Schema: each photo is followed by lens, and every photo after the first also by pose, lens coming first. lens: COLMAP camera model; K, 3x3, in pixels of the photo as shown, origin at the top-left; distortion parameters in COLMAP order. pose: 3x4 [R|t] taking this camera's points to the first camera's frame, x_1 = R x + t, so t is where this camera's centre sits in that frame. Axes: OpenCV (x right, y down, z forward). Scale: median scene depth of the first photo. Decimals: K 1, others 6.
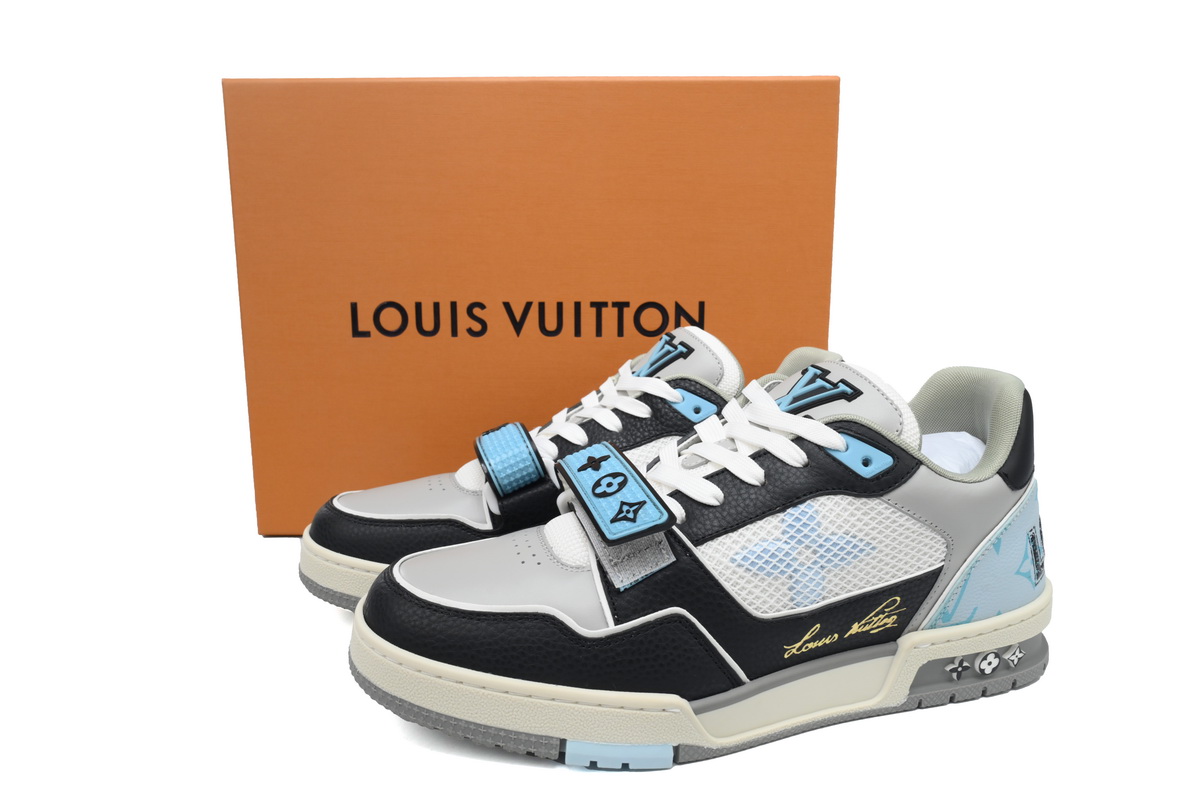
lens RADIAL K [[829.8, 0, 600.0], [0, 829.8, 400.0], [0, 0, 1]] dist [0.057523, -0.001052]
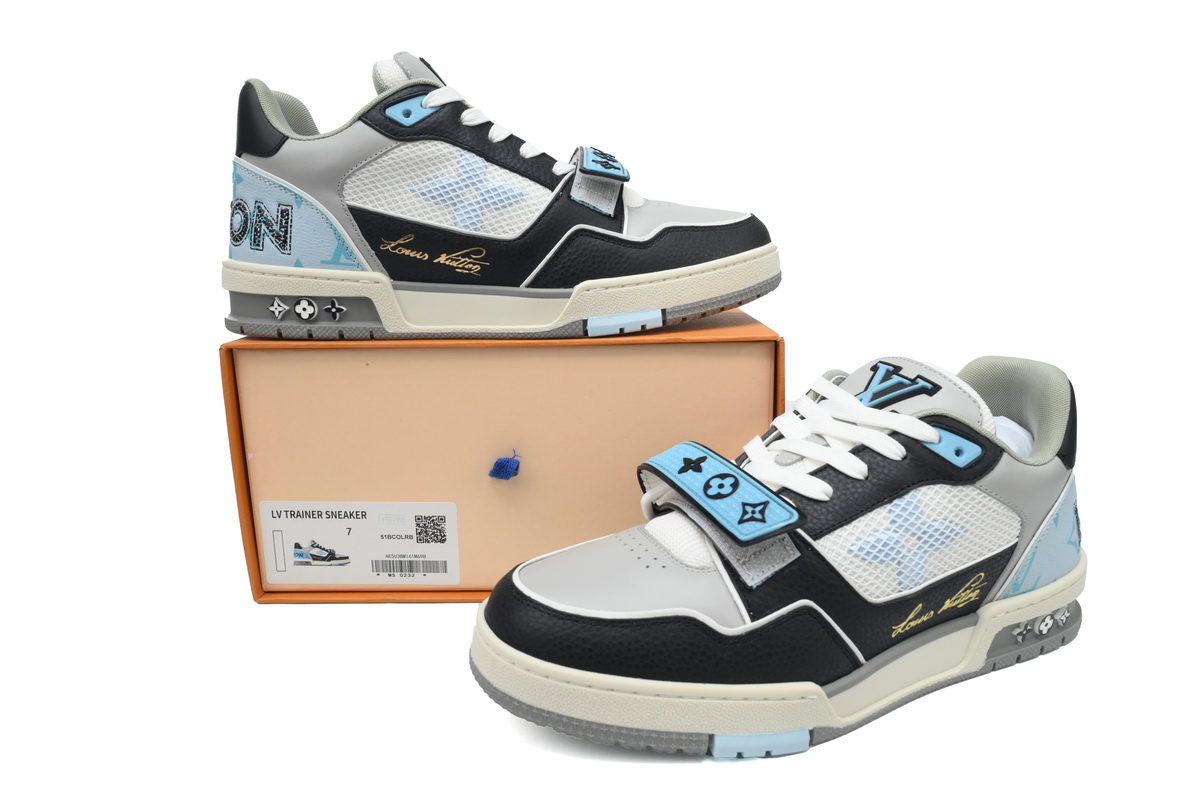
lens RADIAL K [[829.8, 0, 600.0], [0, 829.8, 400.0], [0, 0, 1]] dist [0.057523, -0.001052]
pose [[0.984386, -0.041590, 0.171039, -0.326826], [0.036343, 0.998771, 0.033697, -0.047930], [-0.172230, -0.026955, 0.984688, 0.009167]]
